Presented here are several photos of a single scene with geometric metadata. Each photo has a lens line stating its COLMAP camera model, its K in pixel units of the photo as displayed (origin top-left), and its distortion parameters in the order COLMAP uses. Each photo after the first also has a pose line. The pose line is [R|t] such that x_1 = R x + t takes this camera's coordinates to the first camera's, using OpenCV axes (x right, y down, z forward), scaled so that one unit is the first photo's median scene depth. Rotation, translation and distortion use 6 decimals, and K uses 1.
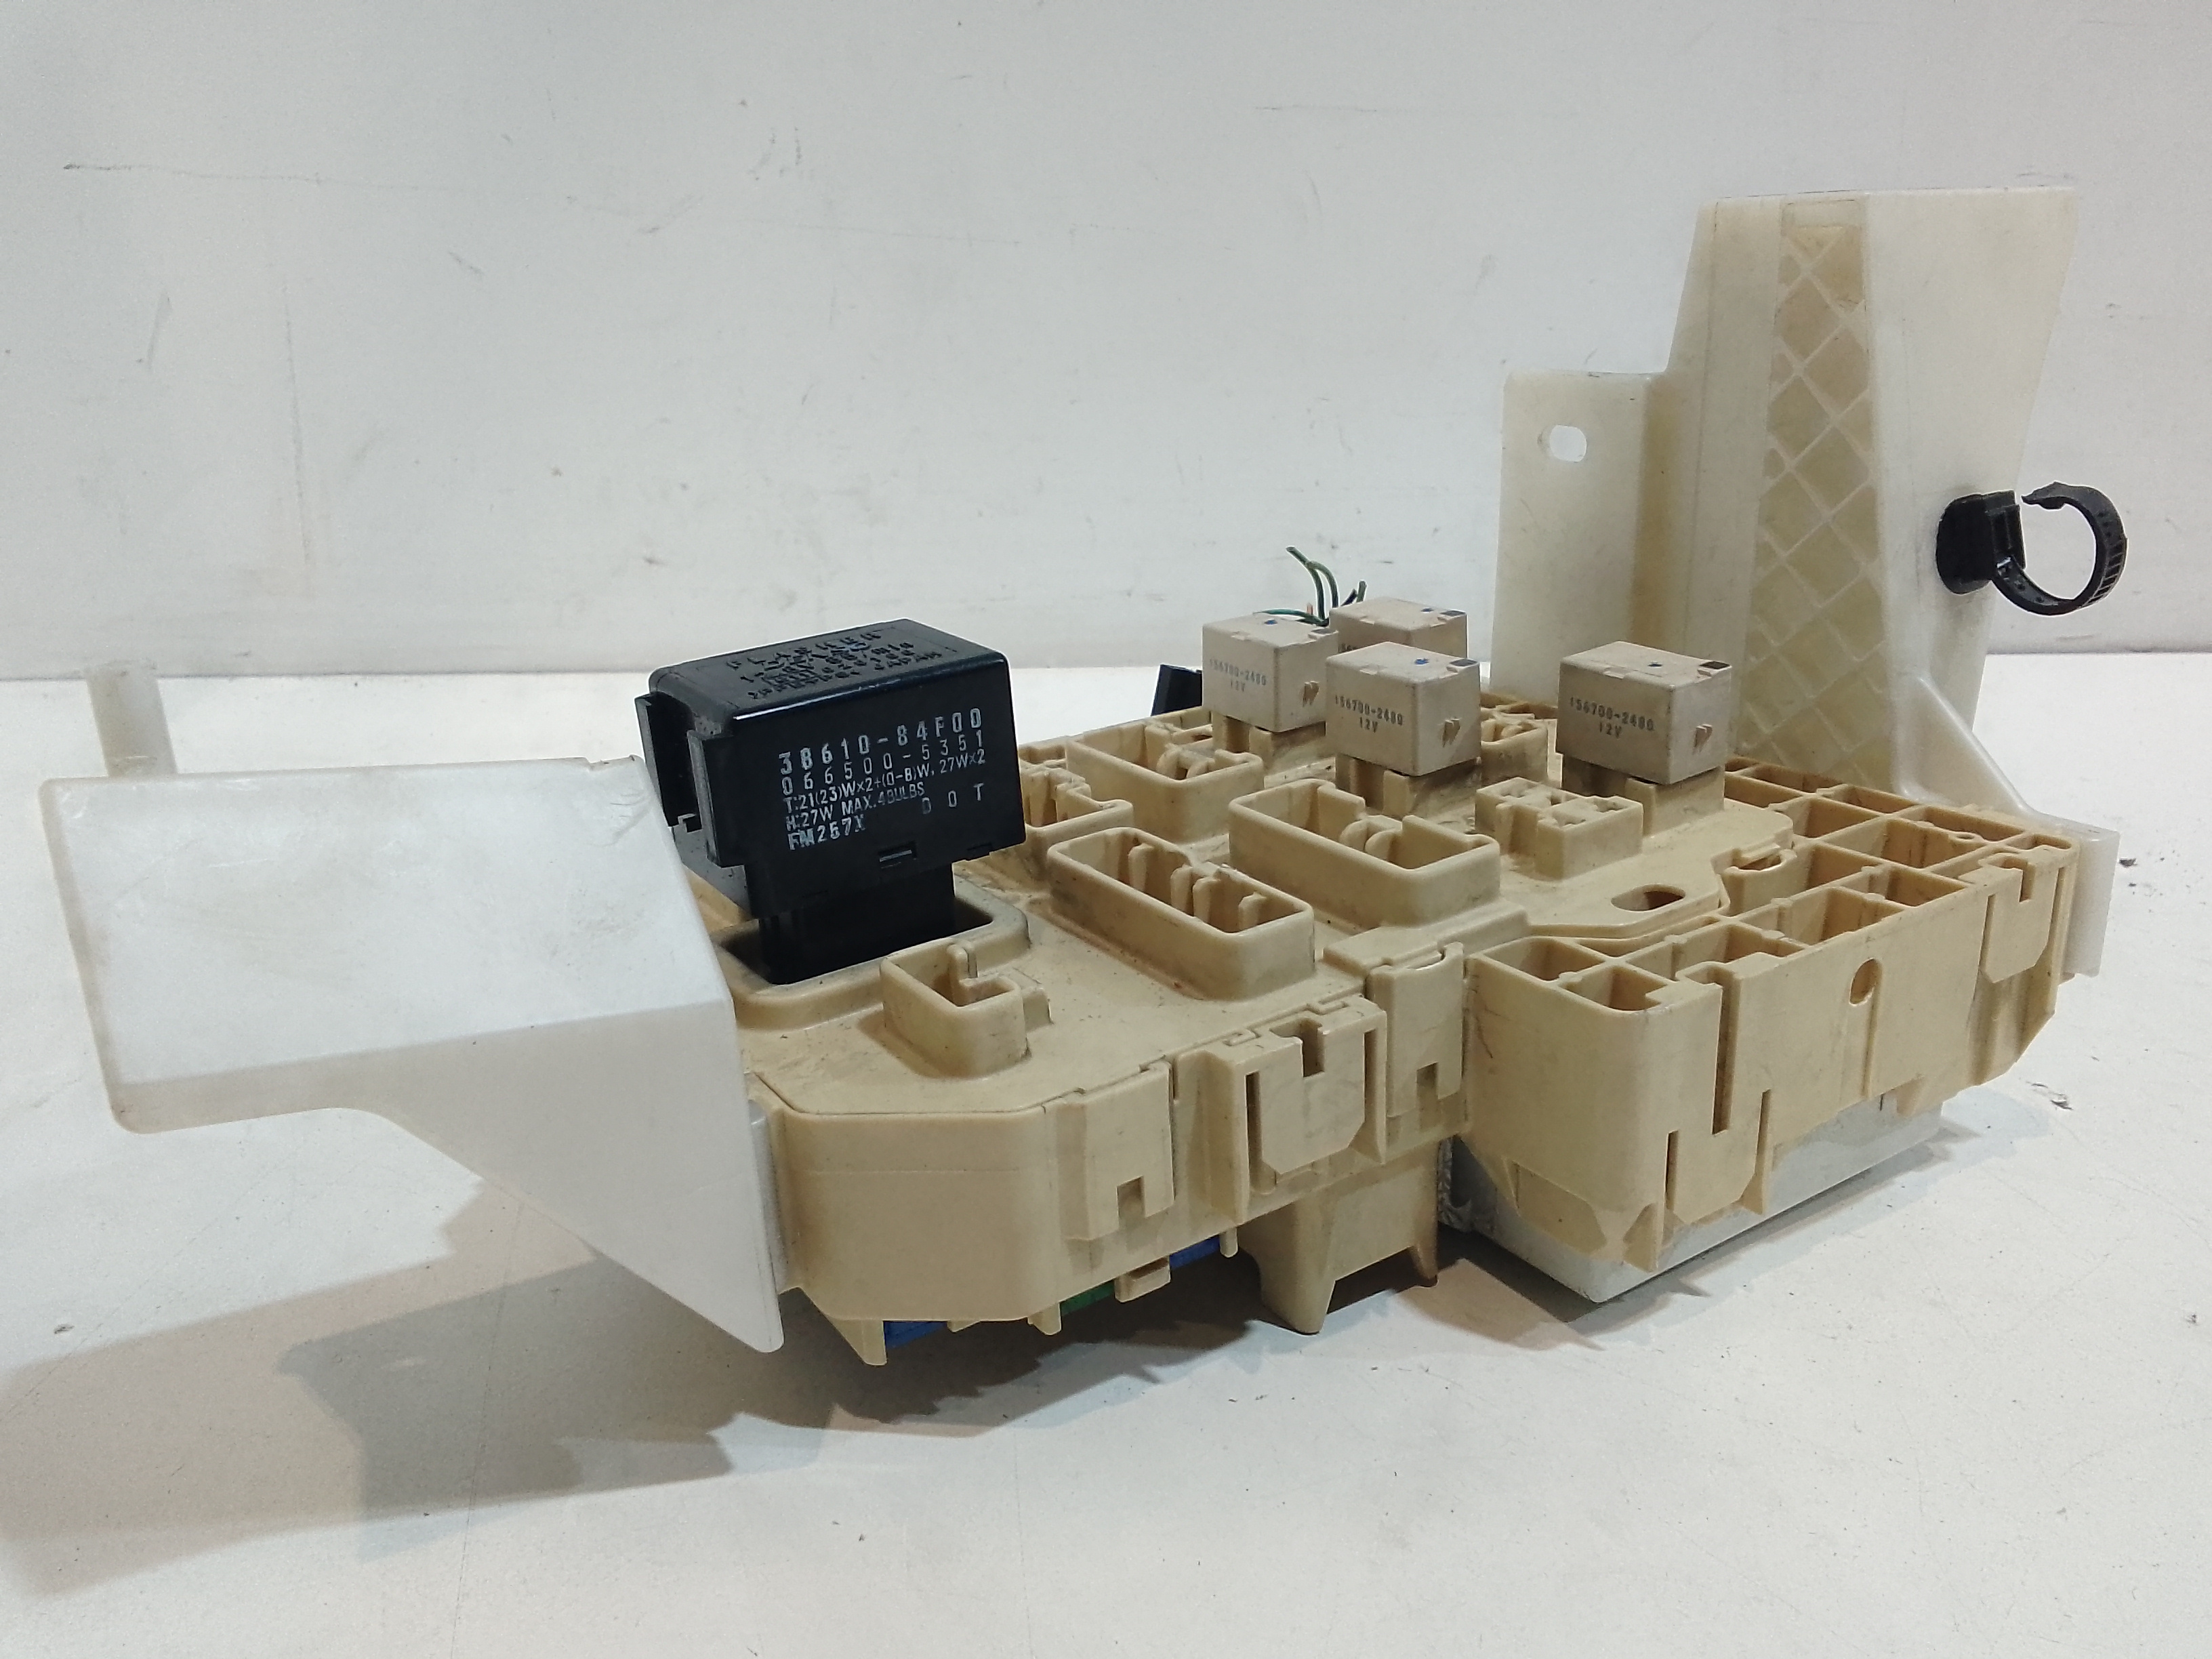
lens RADIAL K [[1713.1, 0, 1106.0], [0, 1713.1, 829.5], [0, 0, 1]] dist [-0.000706, 0.003809]
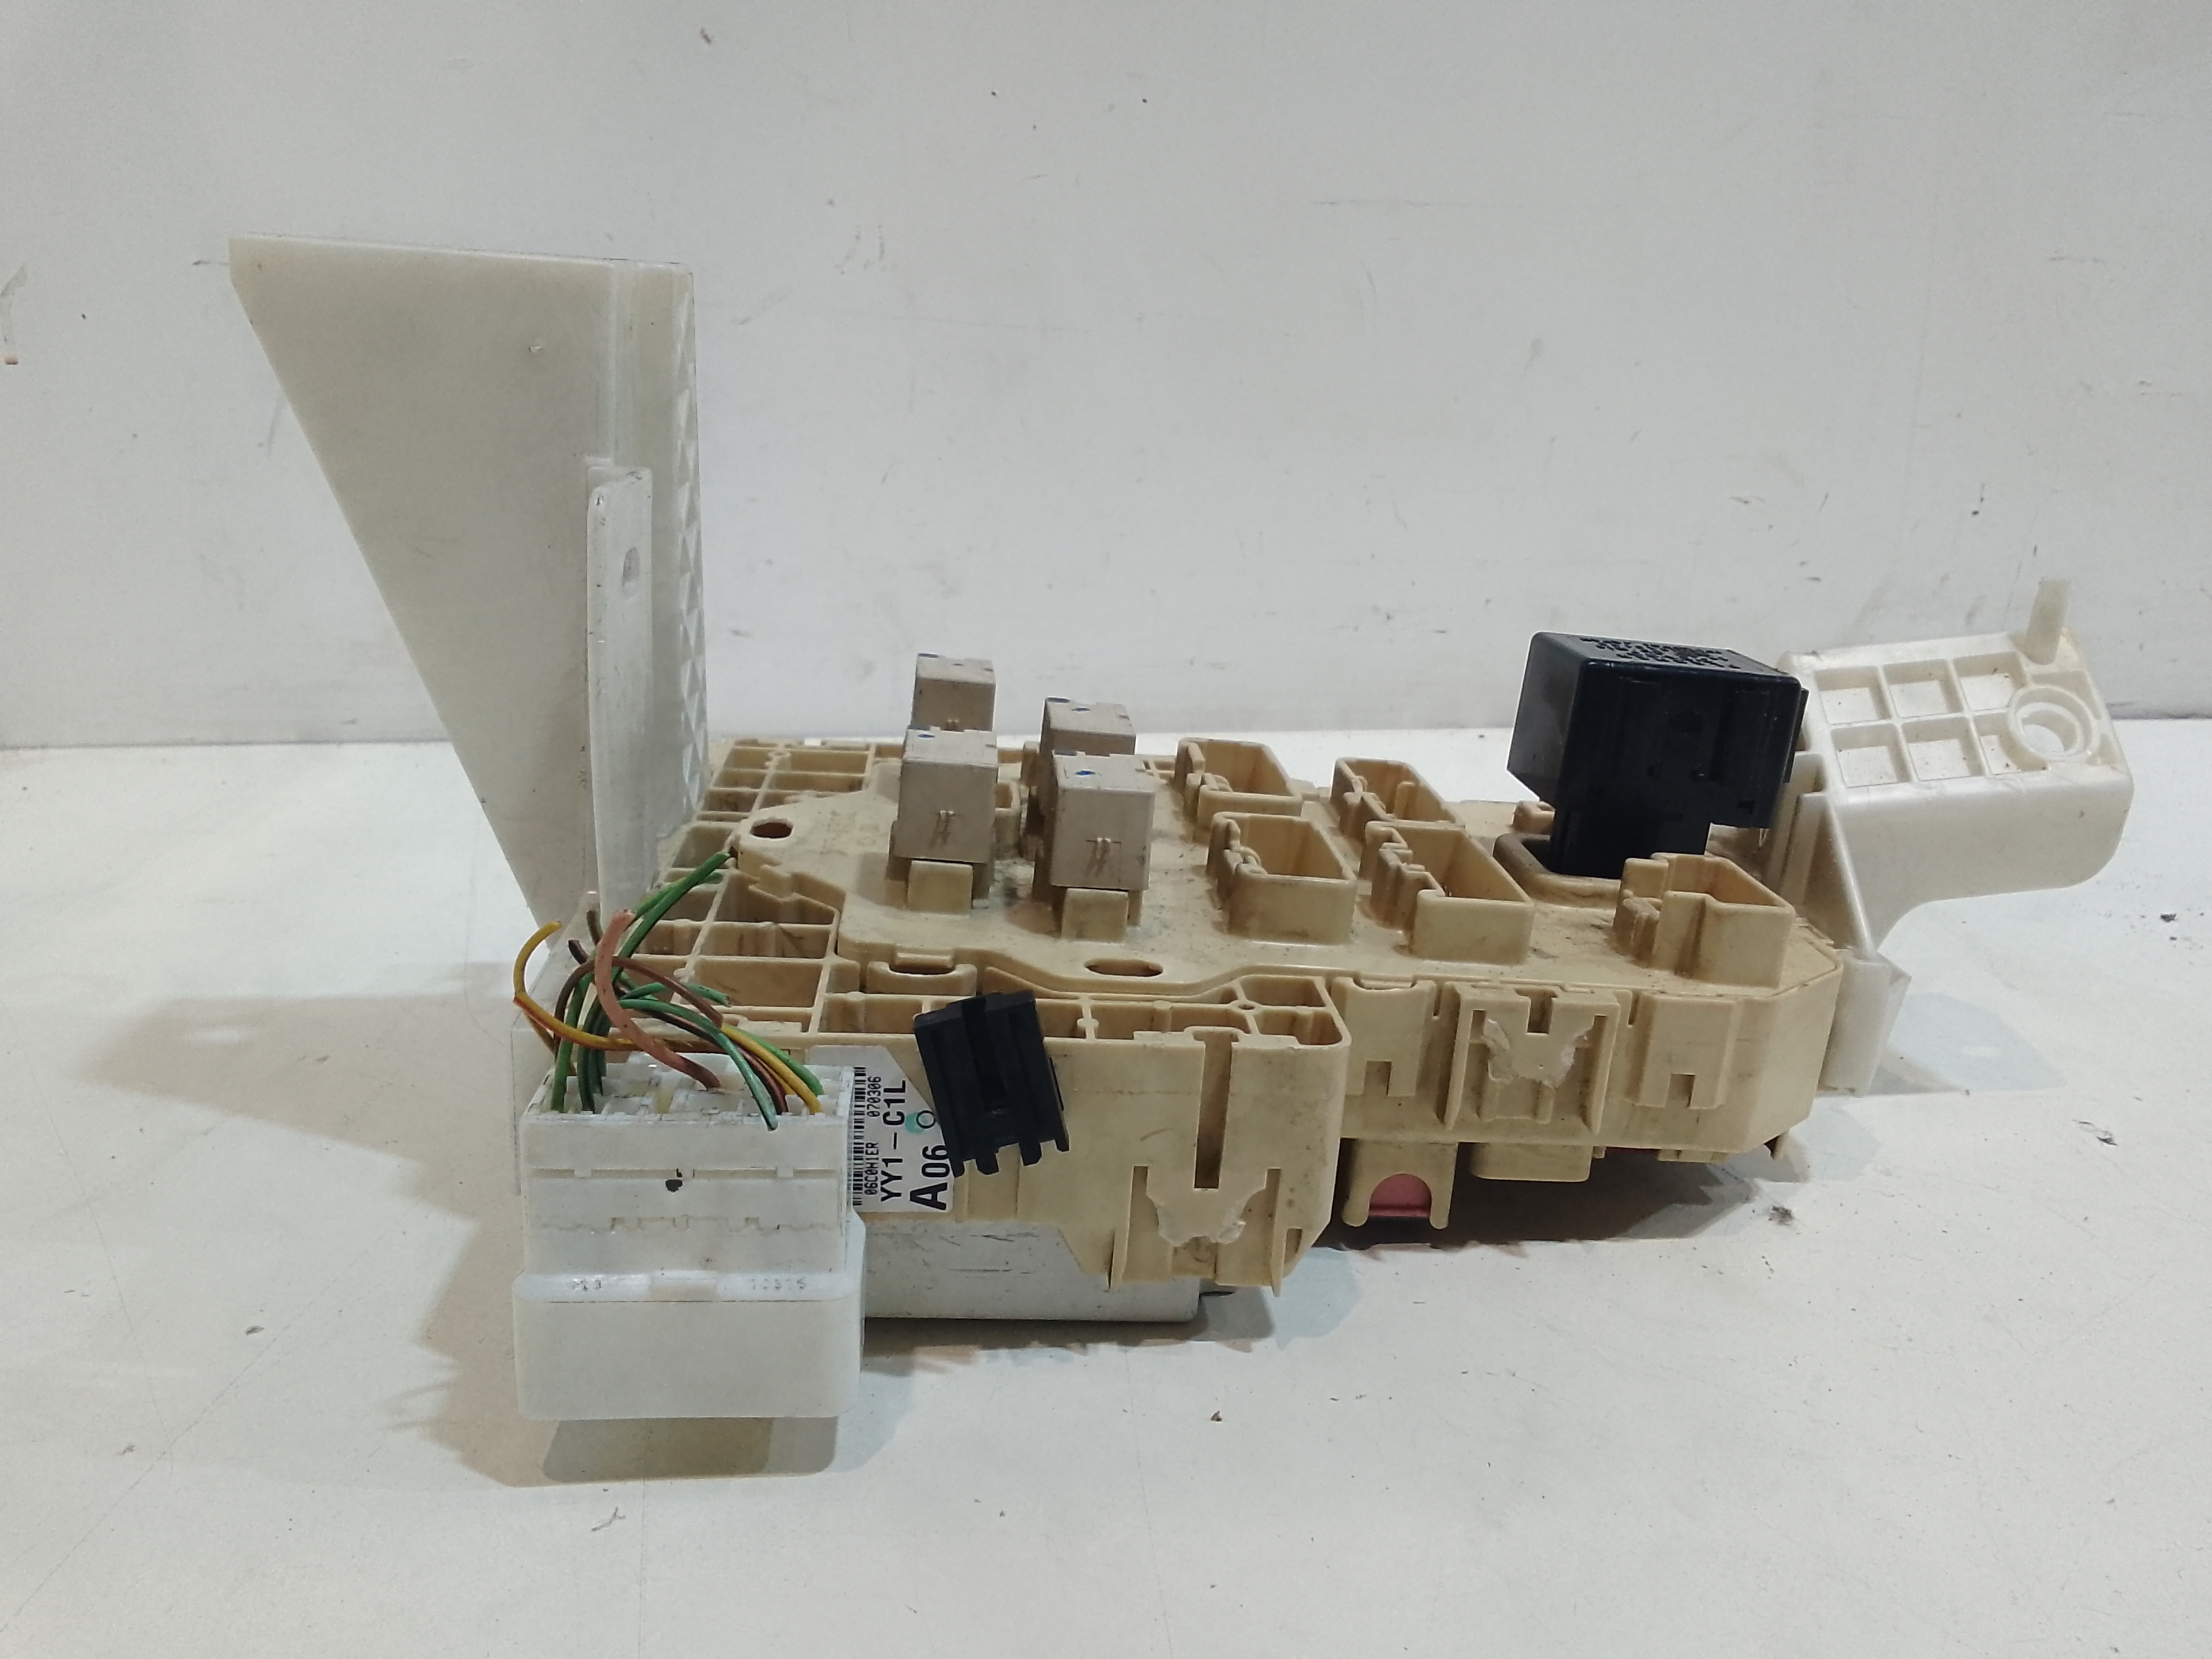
lens RADIAL K [[1723.3, 0, 1106.0], [0, 1723.3, 829.5], [0, 0, 1]] dist [-0.000255, -0.008879]
pose [[0.999819, -0.000190, -0.019044, -0.045172], [-0.000645, 0.999038, -0.043842, 0.020791], [0.019034, 0.043847, 0.998857, -0.093155]]
